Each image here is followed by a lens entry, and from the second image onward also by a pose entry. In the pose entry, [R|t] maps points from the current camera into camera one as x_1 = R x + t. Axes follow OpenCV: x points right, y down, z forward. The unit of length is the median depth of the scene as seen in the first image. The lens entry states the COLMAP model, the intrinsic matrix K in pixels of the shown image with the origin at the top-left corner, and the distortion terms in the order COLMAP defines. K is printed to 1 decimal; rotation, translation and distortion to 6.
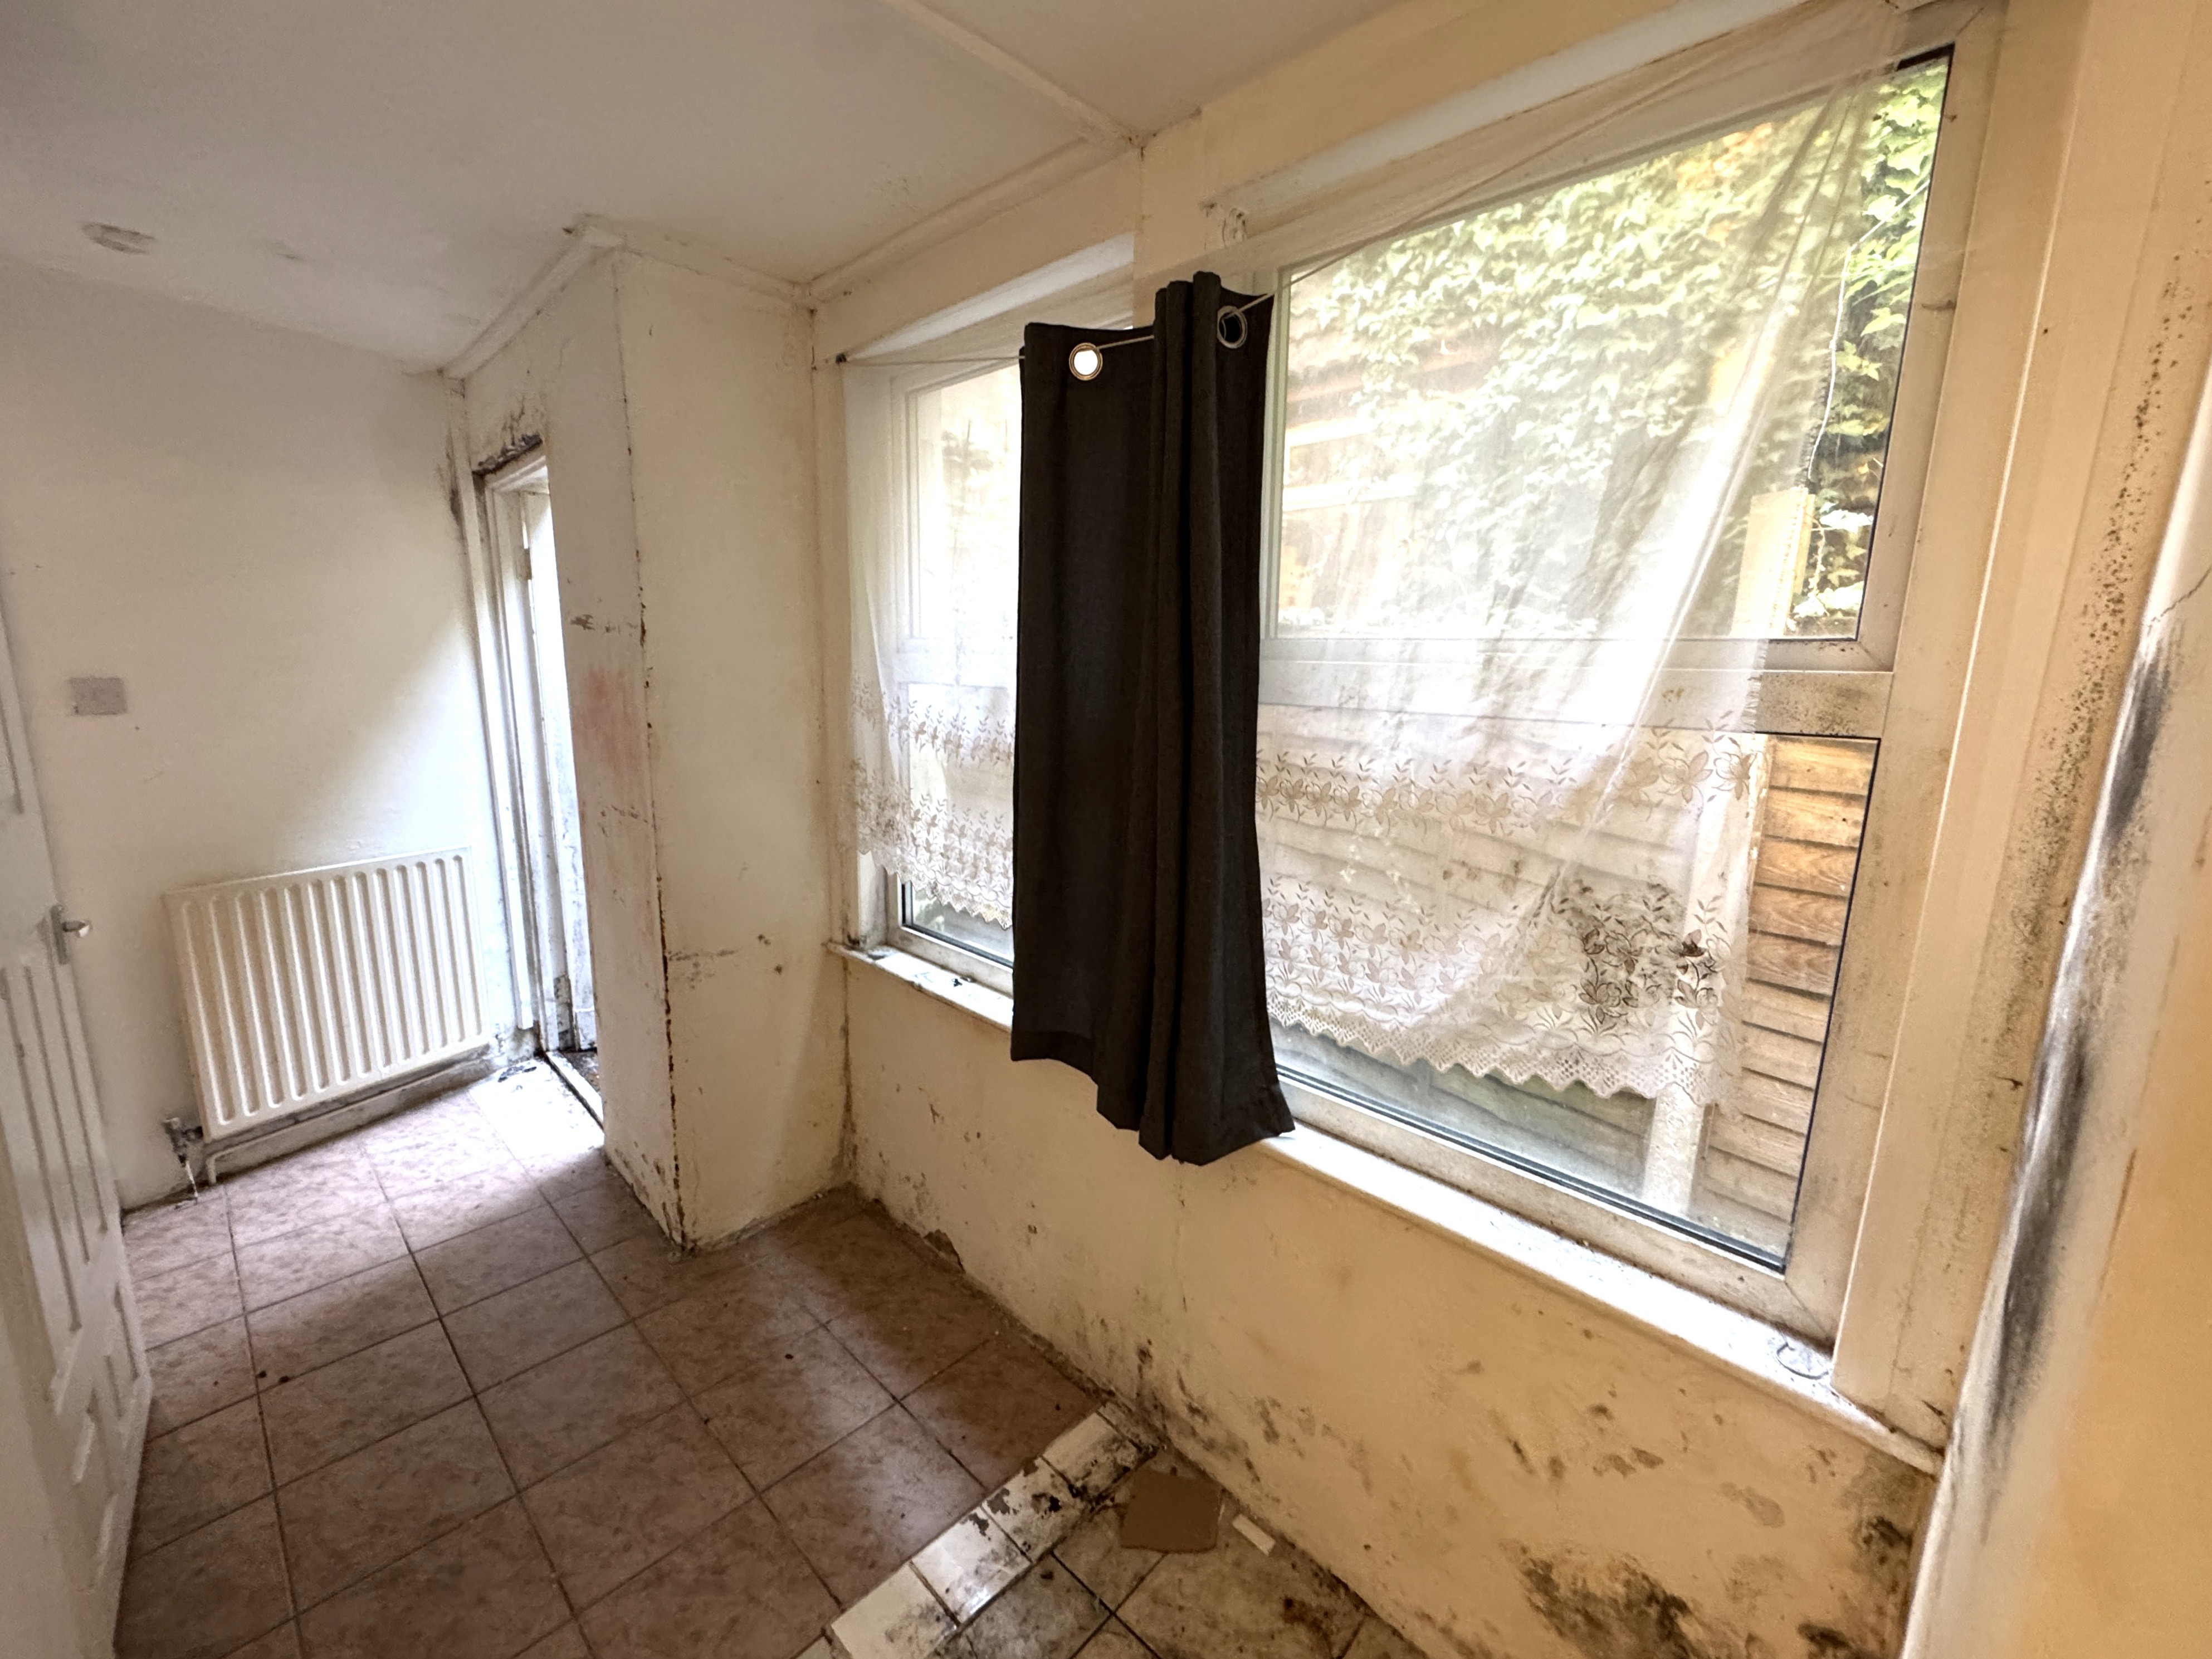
lens RADIAL K [[909.4, 0, 1106.7], [0, 909.4, 826.0], [0, 0, 1]] dist [-0.000325, -0.000219]
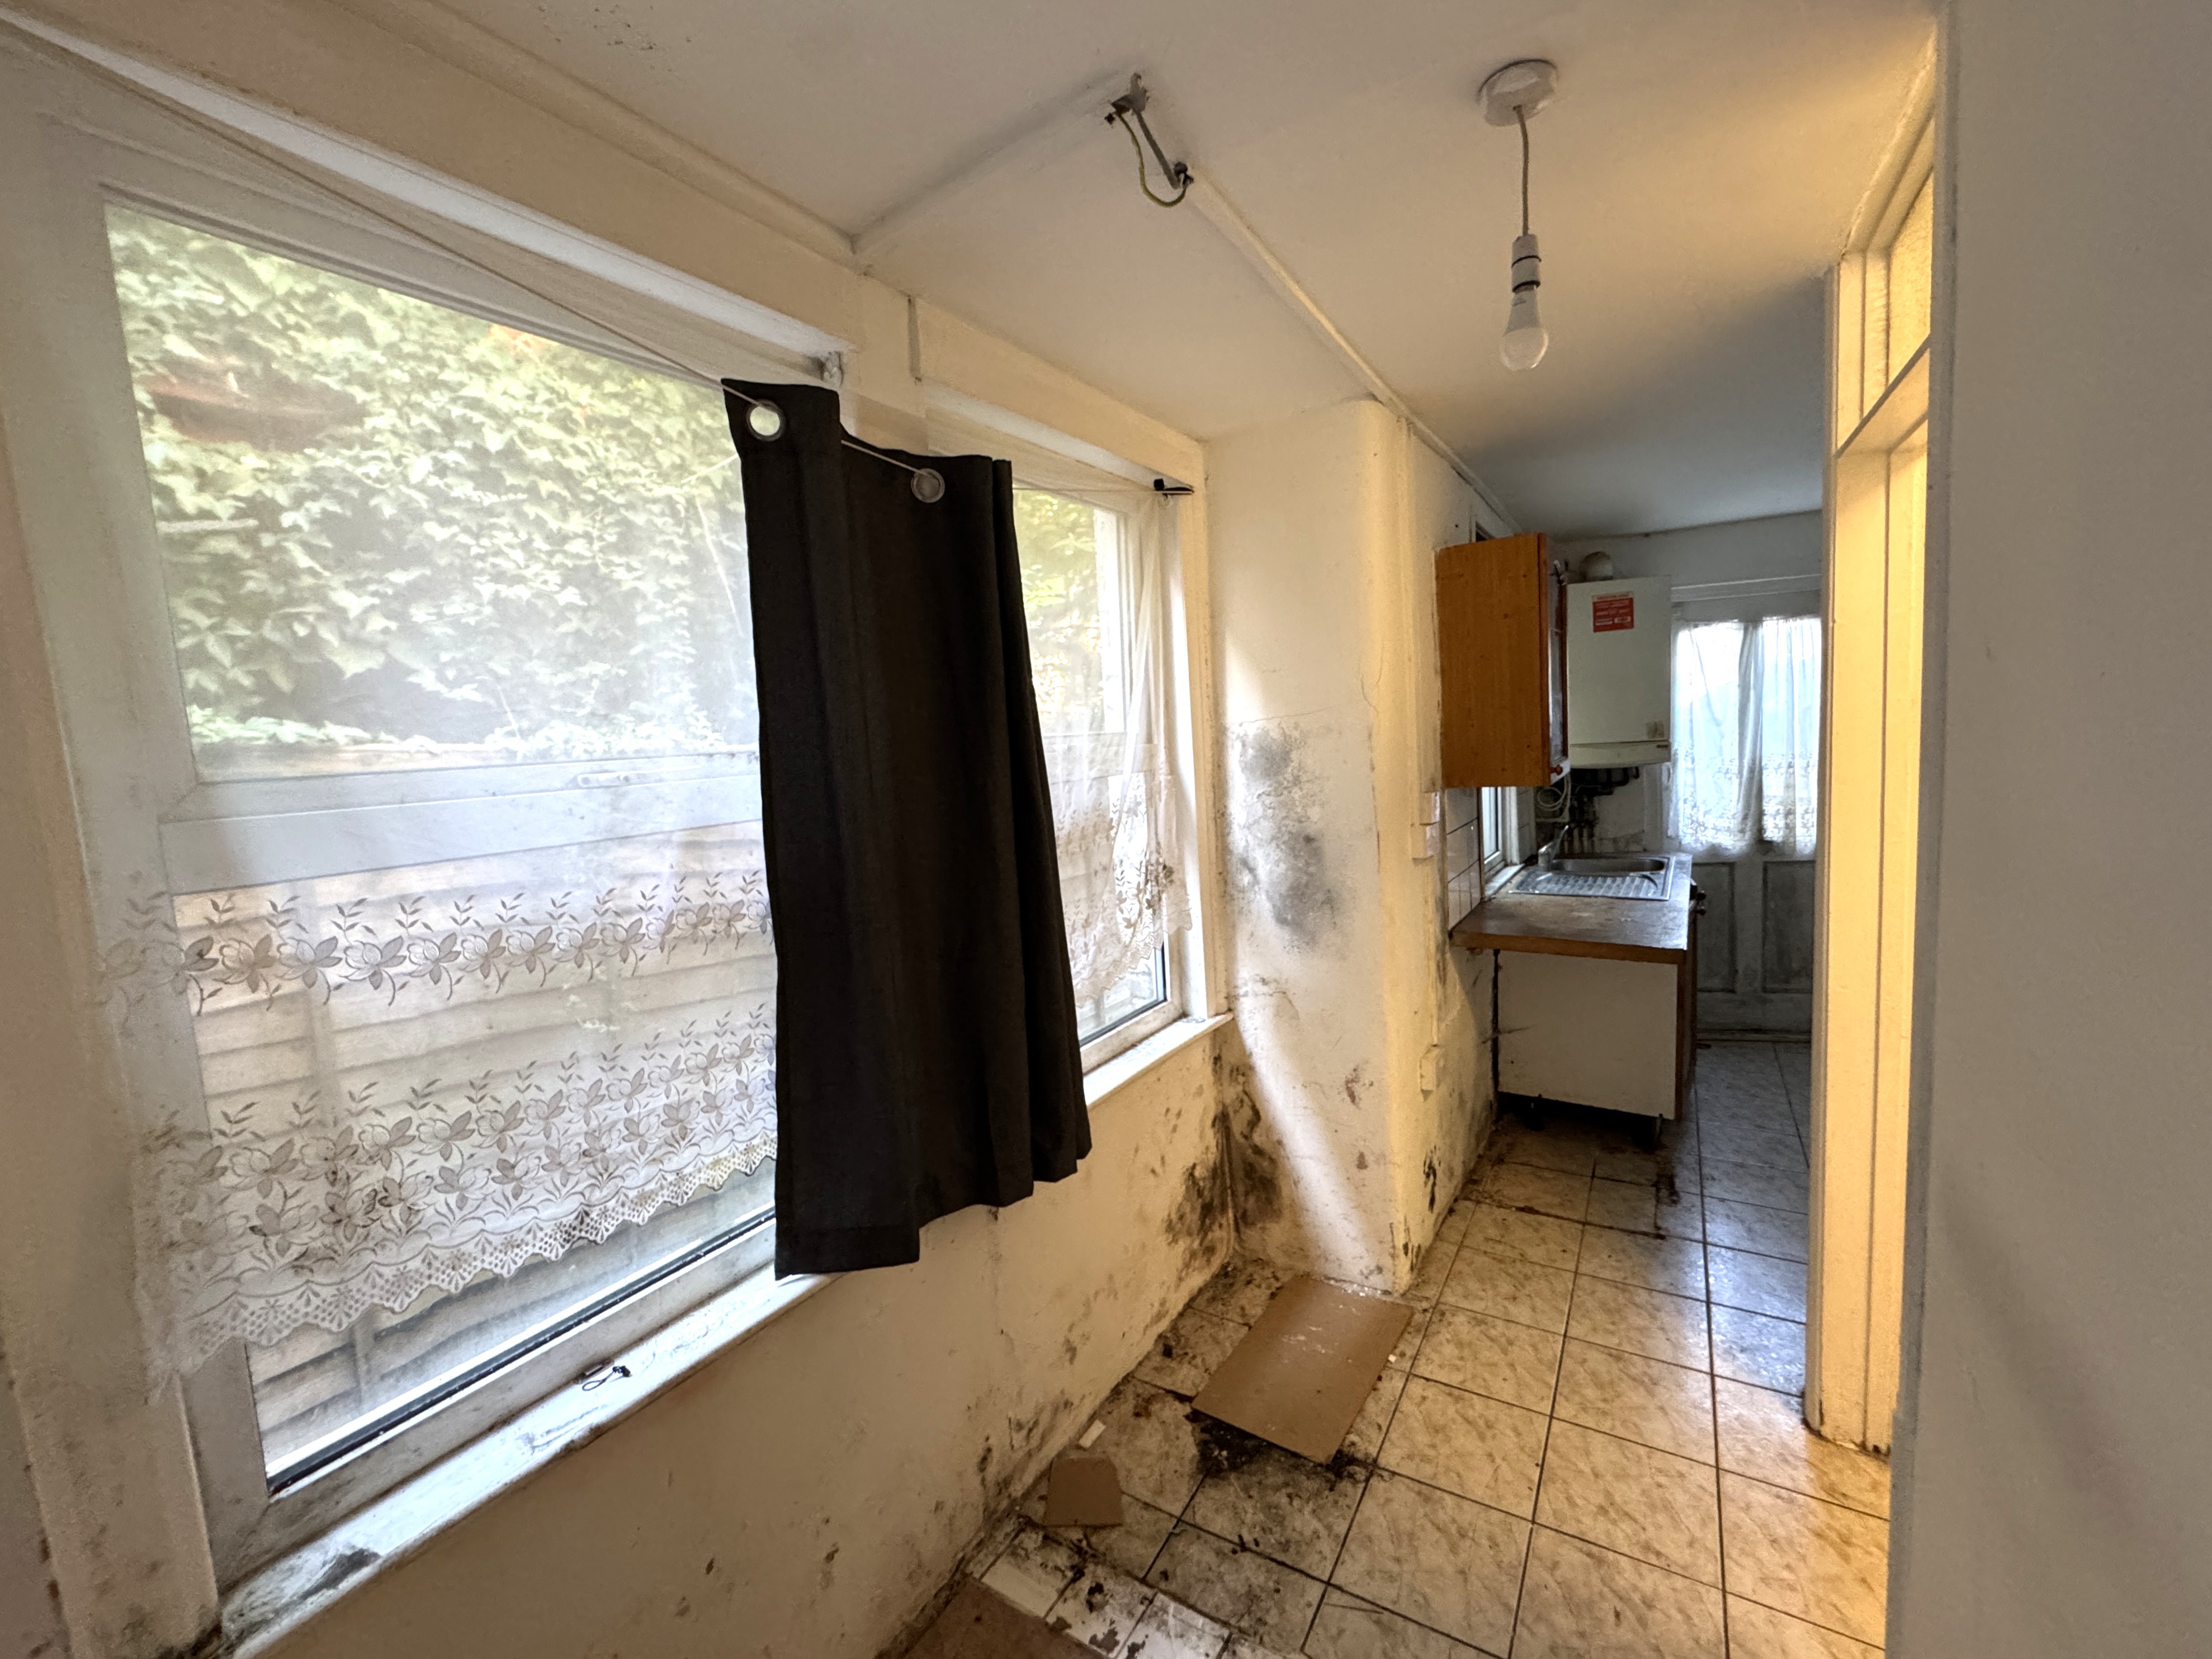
lens RADIAL K [[909.4, 0, 1107.9], [0, 909.4, 826.9], [0, 0, 1]] dist [-0.000325, -0.000219]
pose [[-0.202860, -0.099699, 0.974119, -0.933563], [0.236090, 0.960476, 0.147468, -0.201760], [-0.950321, 0.259895, -0.171304, 0.921899]]
